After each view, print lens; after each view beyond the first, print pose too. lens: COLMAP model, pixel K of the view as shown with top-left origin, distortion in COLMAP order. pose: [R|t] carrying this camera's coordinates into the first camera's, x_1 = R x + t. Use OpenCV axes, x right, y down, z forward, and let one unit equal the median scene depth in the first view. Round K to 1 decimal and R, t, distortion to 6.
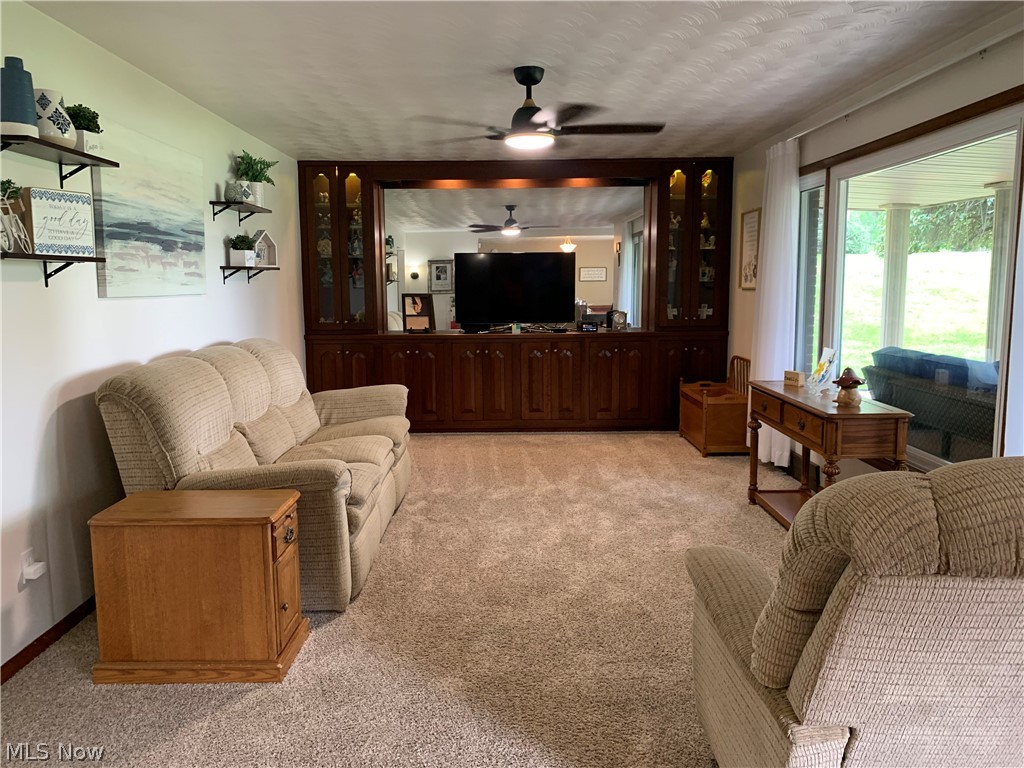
lens RADIAL K [[791.3, 0, 505.5], [0, 791.3, 379.6], [0, 0, 1]] dist [0.035363, -0.047834]
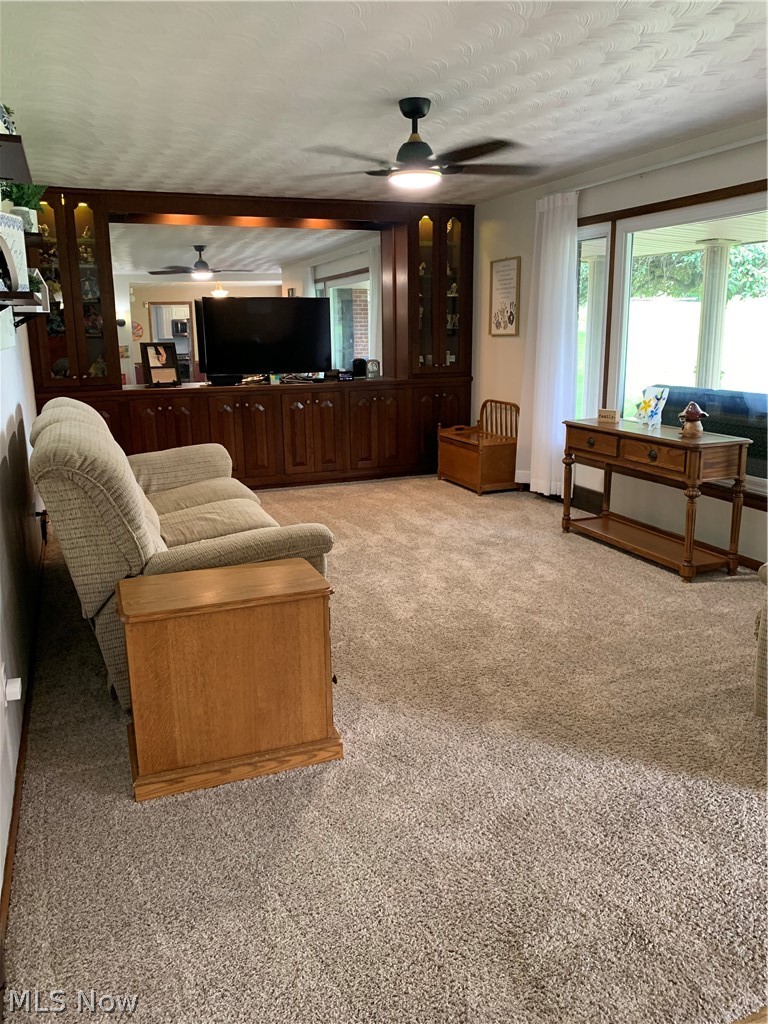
lens RADIAL K [[791.3, 0, 398.3], [0, 791.3, 504.2], [0, 0, 1]] dist [0.035363, -0.047834]
pose [[0.929227, -0.085862, 0.359396, -0.301580], [0.052161, 0.993369, 0.102458, -0.007436], [-0.365810, -0.076460, 0.927544, 0.068162]]
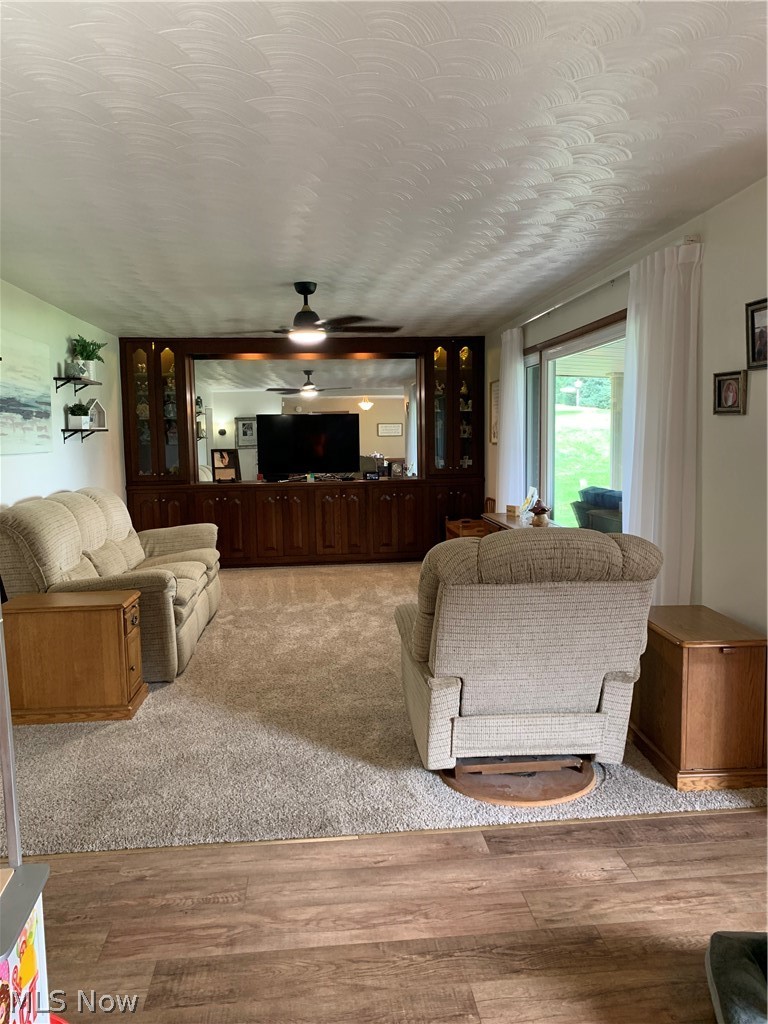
lens RADIAL K [[791.3, 0, 398.0], [0, 791.3, 508.2], [0, 0, 1]] dist [0.035363, -0.047834]
pose [[0.994683, -0.018407, 0.101327, 0.034117], [0.021582, 0.999307, -0.030330, 0.029033], [-0.100699, 0.032356, 0.994391, -0.280328]]
